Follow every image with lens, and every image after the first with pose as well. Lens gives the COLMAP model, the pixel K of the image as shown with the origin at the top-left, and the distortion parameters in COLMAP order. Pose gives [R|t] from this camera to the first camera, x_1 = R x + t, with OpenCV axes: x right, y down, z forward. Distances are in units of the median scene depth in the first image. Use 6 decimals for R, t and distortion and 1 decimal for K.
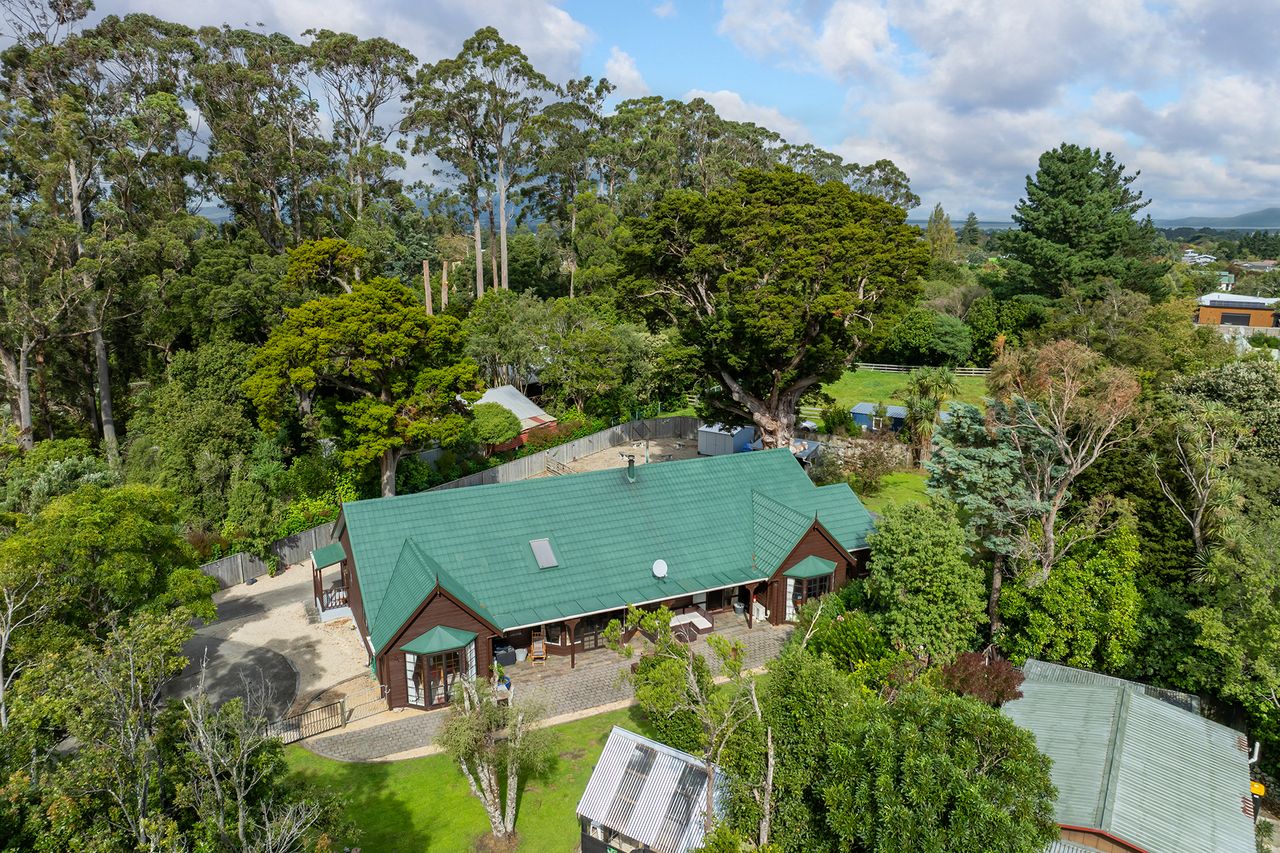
lens RADIAL K [[901.7, 0, 640.0], [0, 901.7, 426.5], [0, 0, 1]] dist [-0.026097, -0.001379]
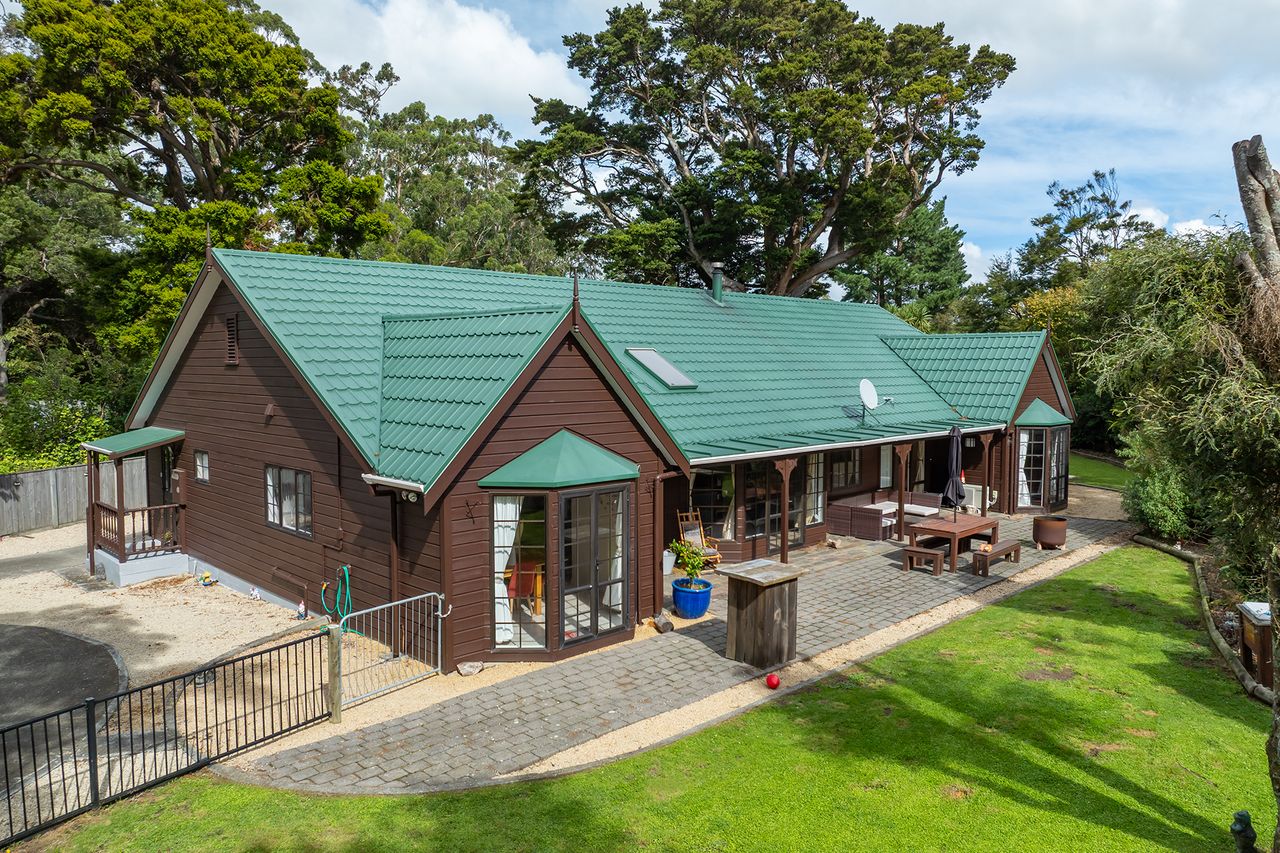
lens RADIAL K [[901.7, 0, 640.0], [0, 901.7, 426.5], [0, 0, 1]] dist [-0.026097, -0.001379]
pose [[0.944378, -0.024781, 0.327927, -0.319513], [0.076344, 0.986436, -0.145315, 0.277619], [-0.319878, 0.162268, 0.933460, 0.630308]]
